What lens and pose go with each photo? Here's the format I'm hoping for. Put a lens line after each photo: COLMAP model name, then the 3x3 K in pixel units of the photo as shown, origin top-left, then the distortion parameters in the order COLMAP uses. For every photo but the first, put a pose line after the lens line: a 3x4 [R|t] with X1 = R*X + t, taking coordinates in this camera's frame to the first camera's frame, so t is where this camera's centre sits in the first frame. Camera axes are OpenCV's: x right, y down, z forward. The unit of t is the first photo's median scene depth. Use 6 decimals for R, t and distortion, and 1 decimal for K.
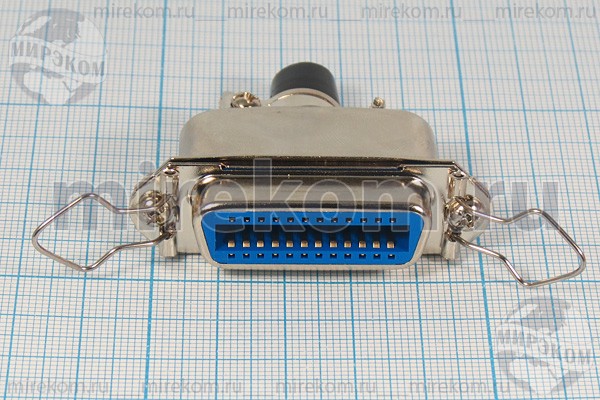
lens RADIAL K [[1826.3, 0, 299.1], [0, 1826.3, 200.1], [0, 0, 1]] dist [-0.018036, 0.000000]
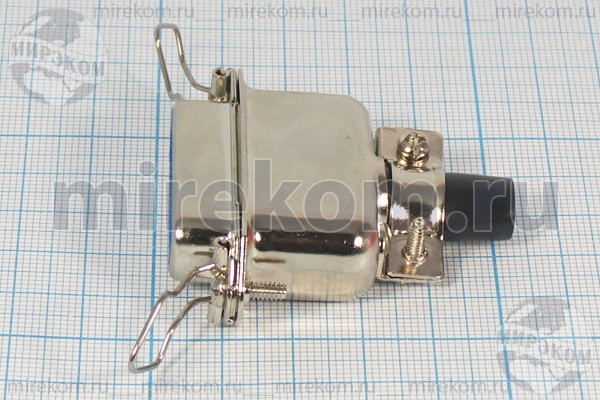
lens RADIAL K [[1723.5, 0, 315.6], [0, 1723.5, 194.0], [0, 0, 1]] dist [-0.000361, 0.000000]
pose [[0.999879, -0.012680, 0.008986, -0.002958], [0.011556, 0.993219, 0.115685, -0.121555], [-0.010392, -0.115567, 0.993245, 0.114864]]
